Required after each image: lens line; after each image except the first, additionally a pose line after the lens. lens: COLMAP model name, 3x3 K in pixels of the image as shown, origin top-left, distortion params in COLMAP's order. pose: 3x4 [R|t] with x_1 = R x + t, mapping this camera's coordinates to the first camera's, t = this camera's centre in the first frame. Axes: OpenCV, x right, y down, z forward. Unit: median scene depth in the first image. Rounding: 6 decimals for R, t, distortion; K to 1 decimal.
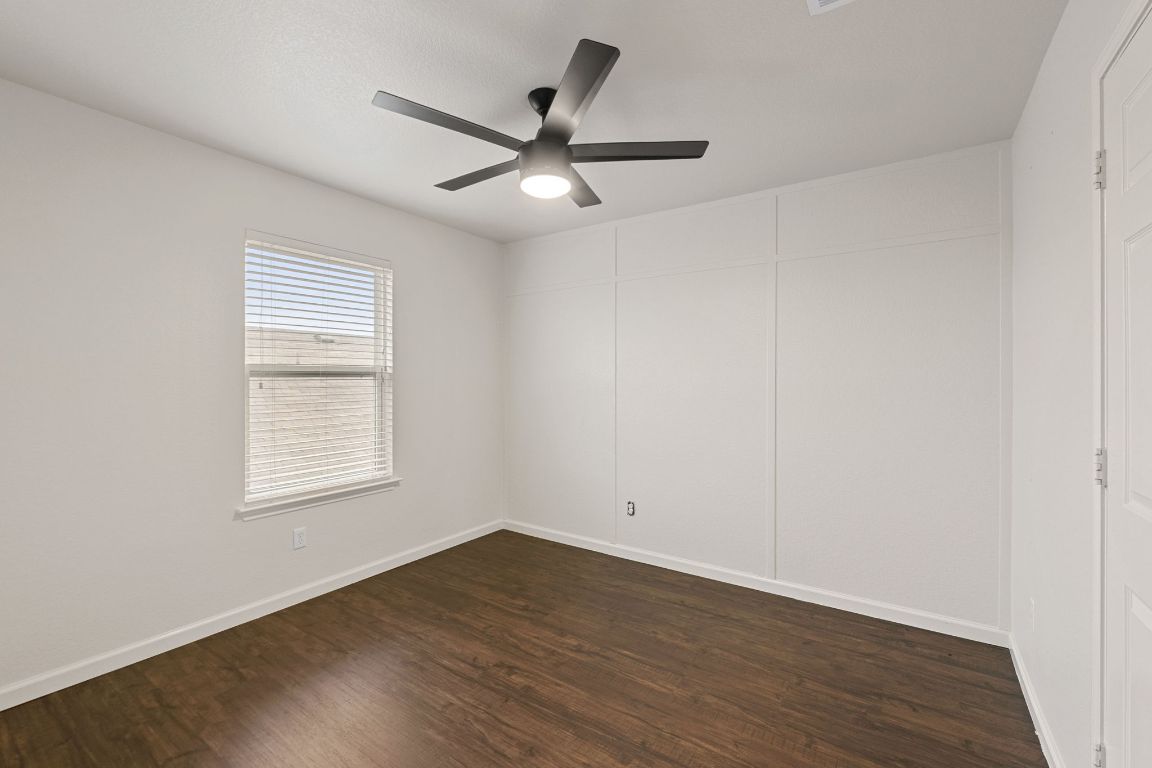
lens RADIAL K [[480.6, 0, 582.4], [0, 480.6, 379.1], [0, 0, 1]] dist [-0.010260, -0.000151]
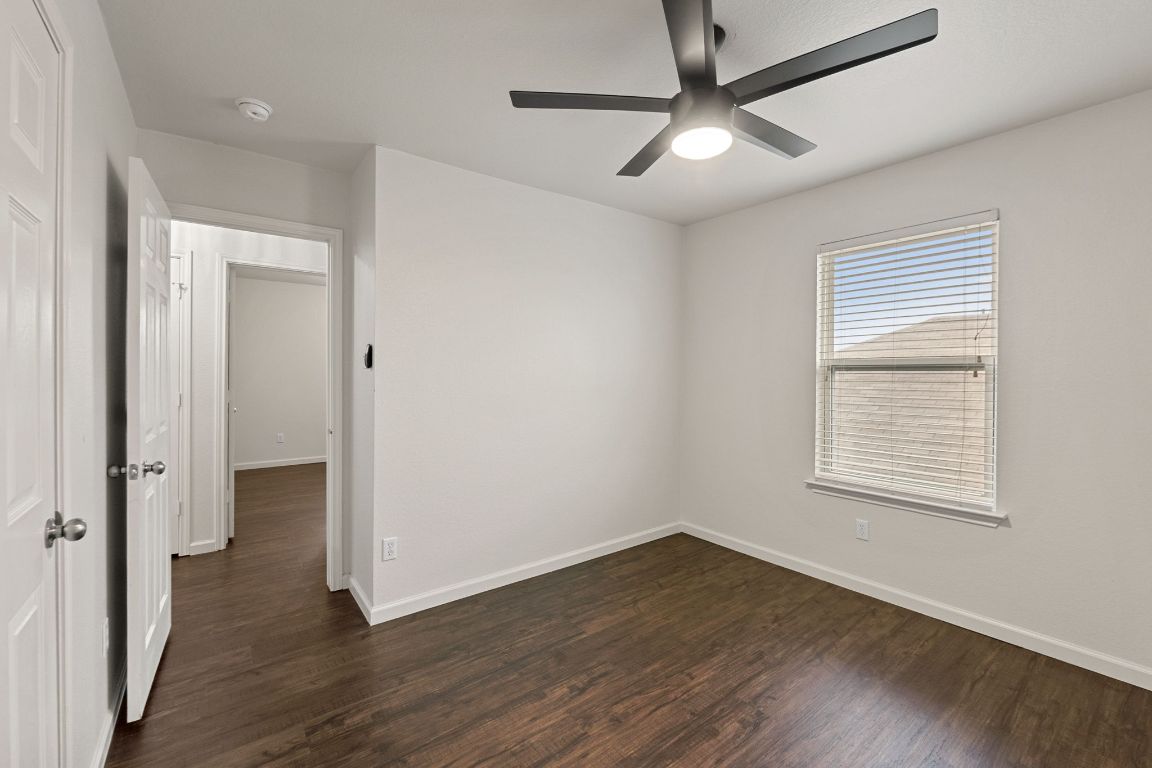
lens RADIAL K [[471.3, 0, 578.3], [0, 471.3, 377.7], [0, 0, 1]] dist [-0.000198, -0.000149]
pose [[-0.310043, 0.009766, -0.950673, 0.612639], [0.003298, 0.999952, 0.009196, -0.002015], [0.950717, -0.000284, -0.310060, 0.830268]]
